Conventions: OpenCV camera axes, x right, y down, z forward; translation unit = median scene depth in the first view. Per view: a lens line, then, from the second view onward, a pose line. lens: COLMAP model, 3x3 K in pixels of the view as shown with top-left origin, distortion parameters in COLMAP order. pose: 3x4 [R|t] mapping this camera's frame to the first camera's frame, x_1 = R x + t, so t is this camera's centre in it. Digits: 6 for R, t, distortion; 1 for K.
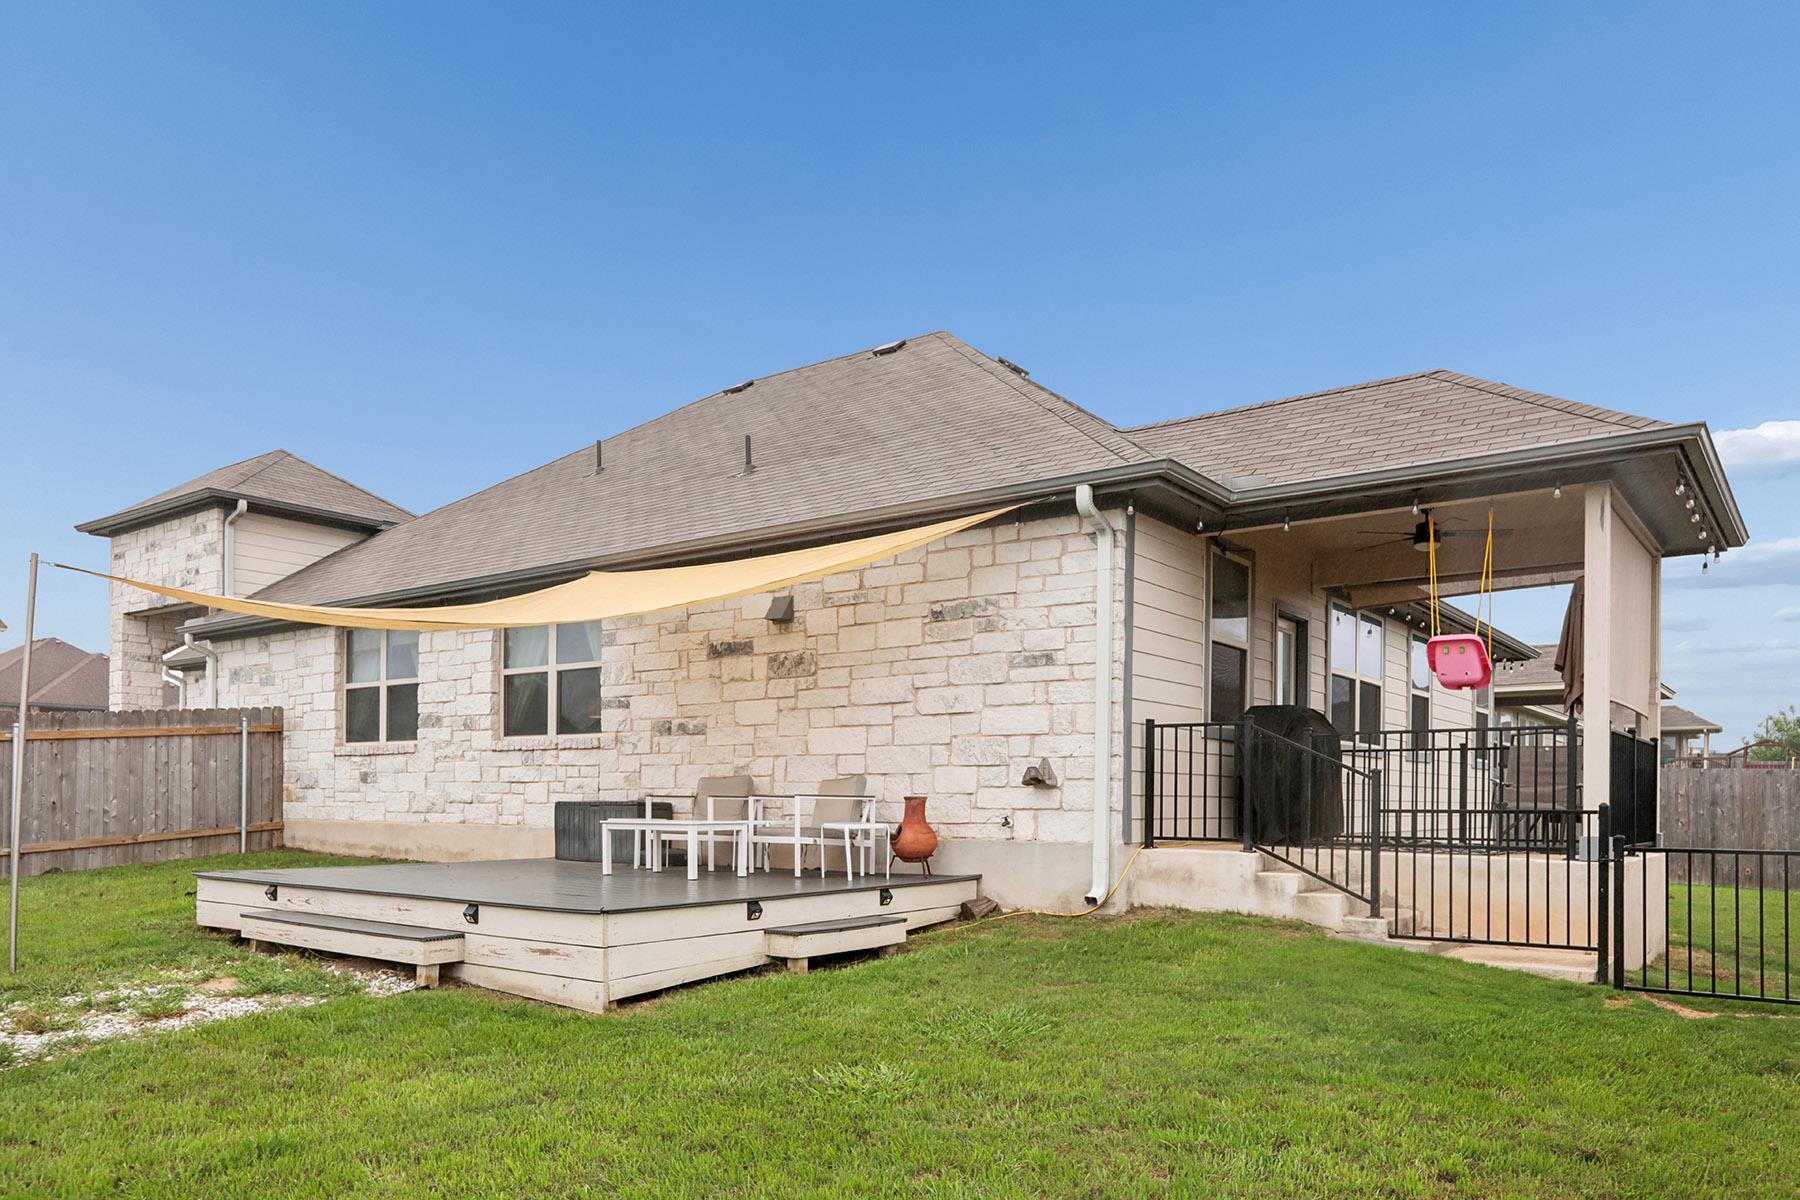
lens RADIAL K [[1236.1, 0, 903.8], [0, 1236.1, 632.8], [0, 0, 1]] dist [-0.037580, 0.059849]
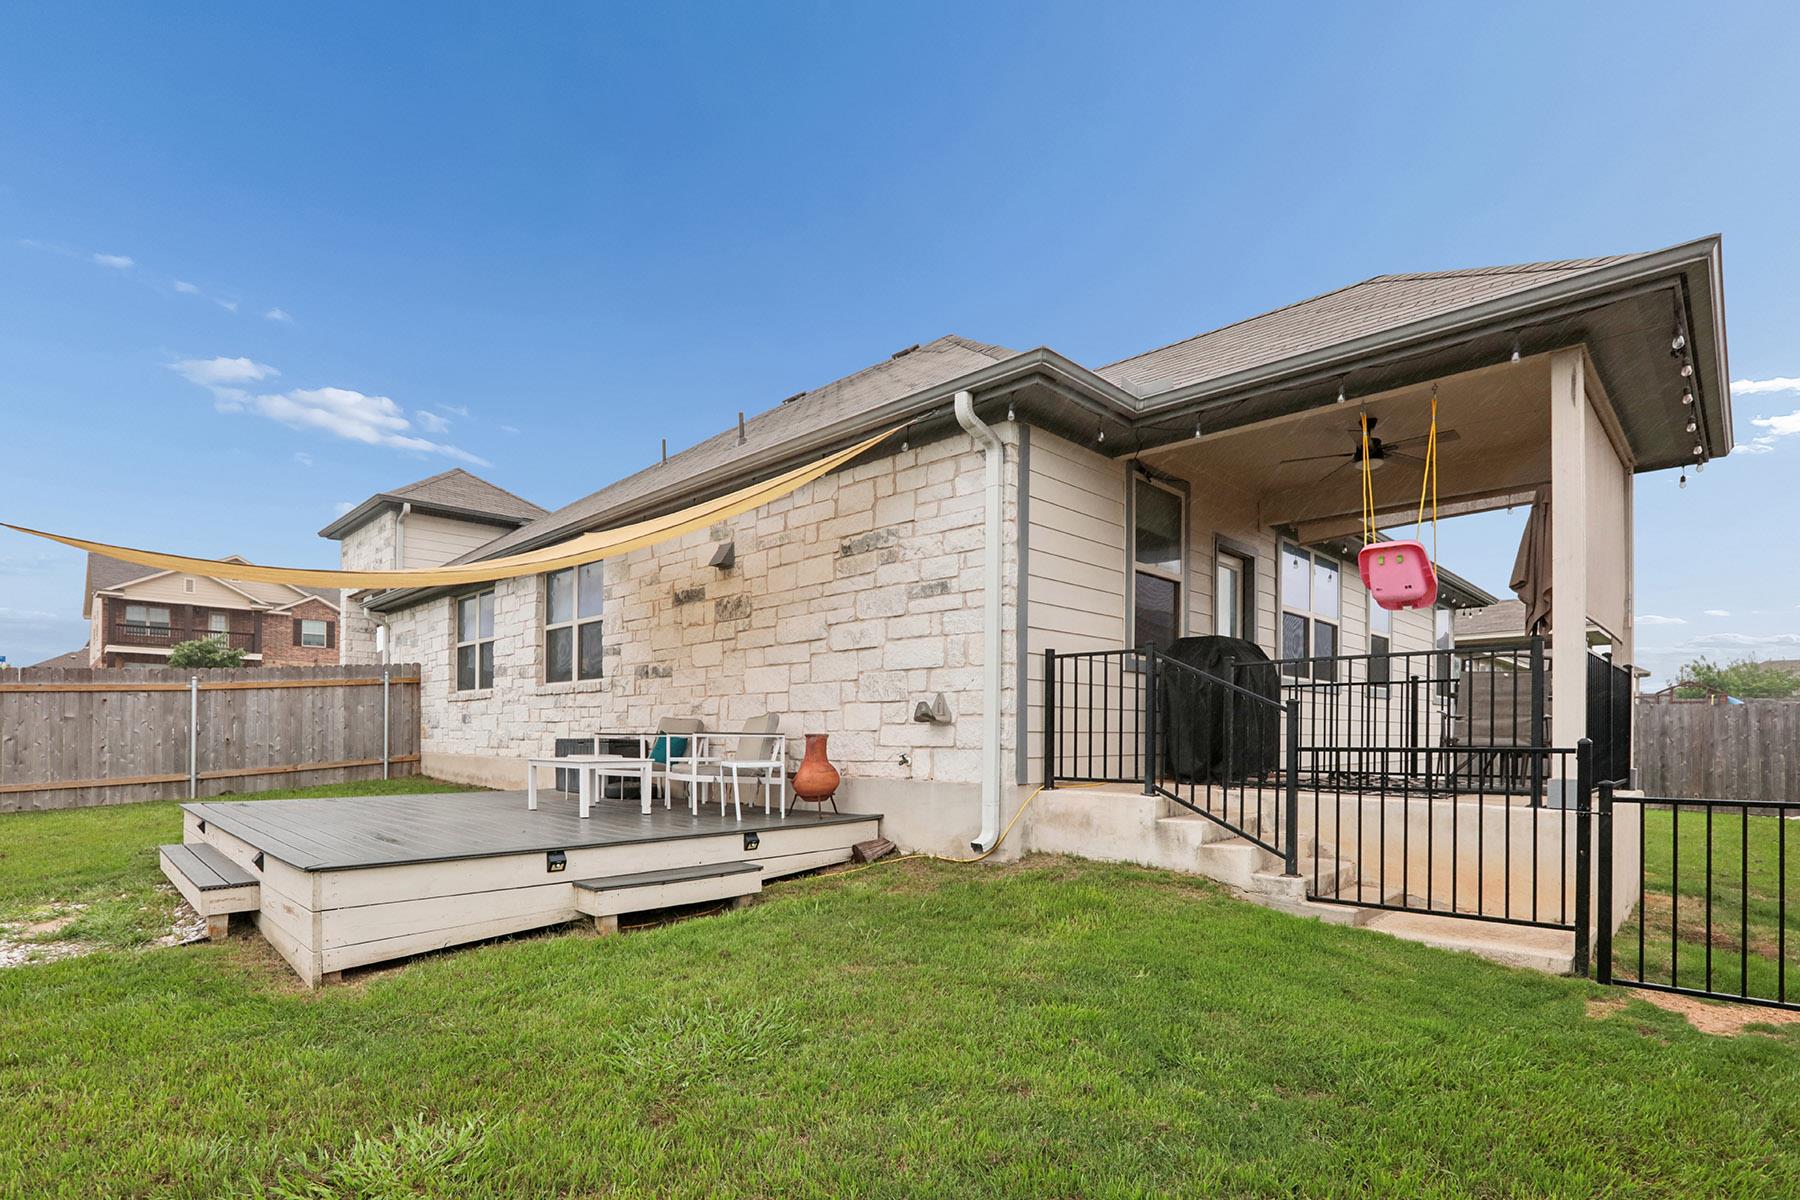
lens RADIAL K [[864.8, 0, 920.5], [0, 864.8, 636.4], [0, 0, 1]] dist [-0.054137, 0.022166]
pose [[0.992548, -0.017883, -0.120535, 0.181600], [0.020377, 0.999602, 0.019490, 0.045851], [0.120139, -0.021801, 0.992518, 0.349210]]
